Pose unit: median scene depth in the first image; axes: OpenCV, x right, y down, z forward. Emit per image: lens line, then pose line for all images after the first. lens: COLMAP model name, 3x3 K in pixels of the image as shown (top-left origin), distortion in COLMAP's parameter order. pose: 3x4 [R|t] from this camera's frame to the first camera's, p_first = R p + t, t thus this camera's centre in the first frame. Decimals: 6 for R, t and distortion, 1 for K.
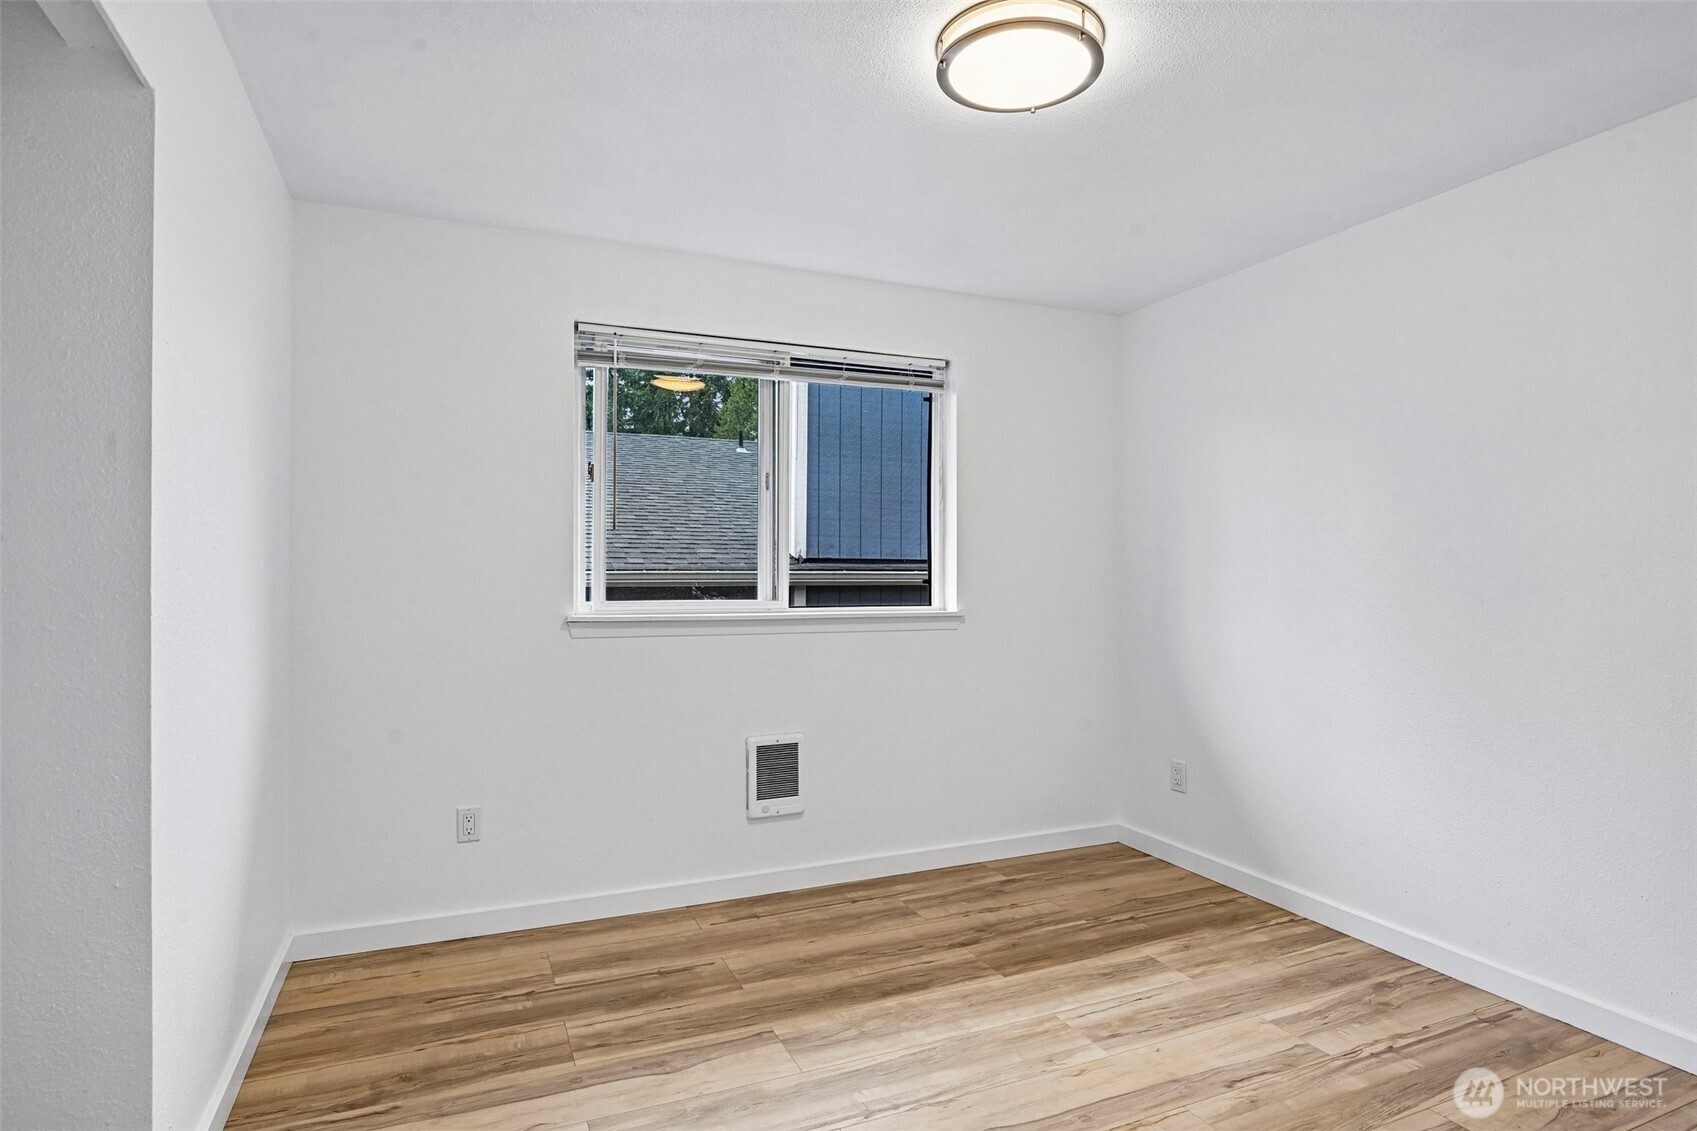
lens RADIAL K [[910.0, 0, 865.7], [0, 910.0, 570.1], [0, 0, 1]] dist [-0.001357, -0.009757]
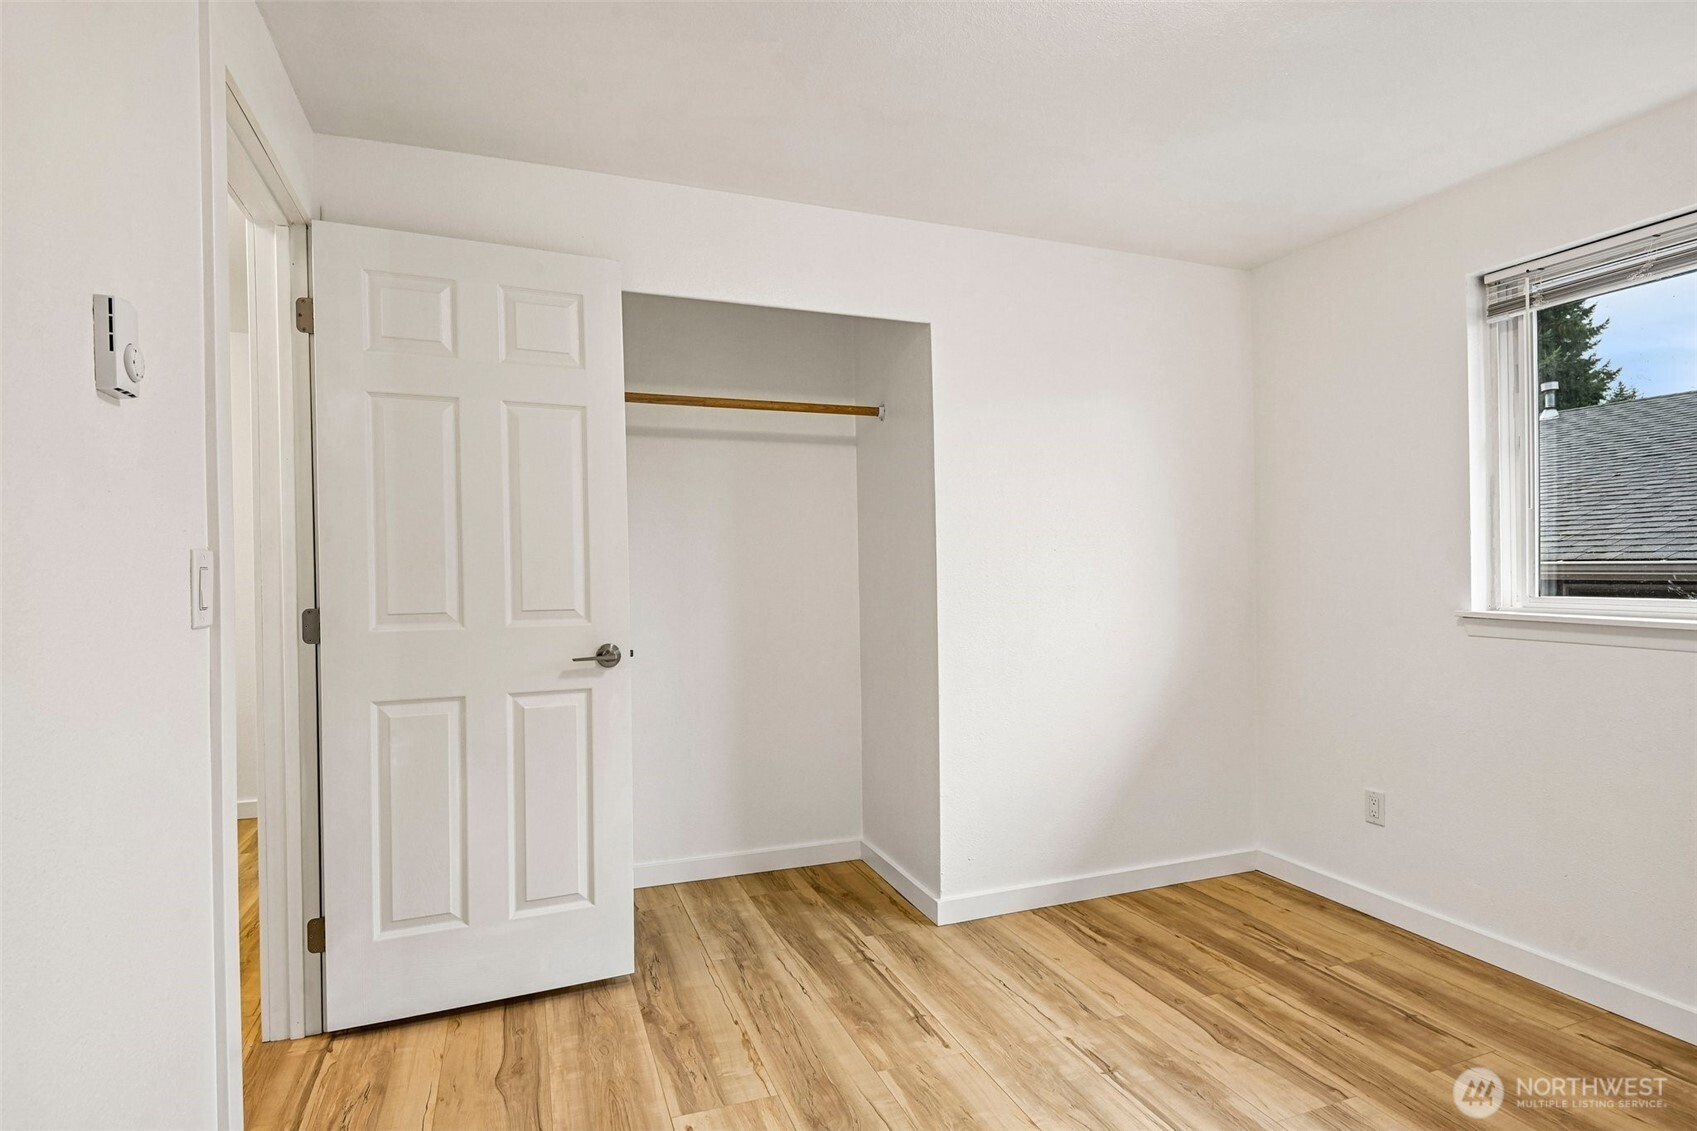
lens RADIAL K [[910.0, 0, 865.7], [0, 910.0, 570.1], [0, 0, 1]] dist [-0.001357, -0.009757]
pose [[-0.040593, 0.002460, -0.999173, 0.711625], [0.009172, 0.999956, 0.002090, 0.004241], [0.999134, -0.009079, -0.040614, 0.543273]]
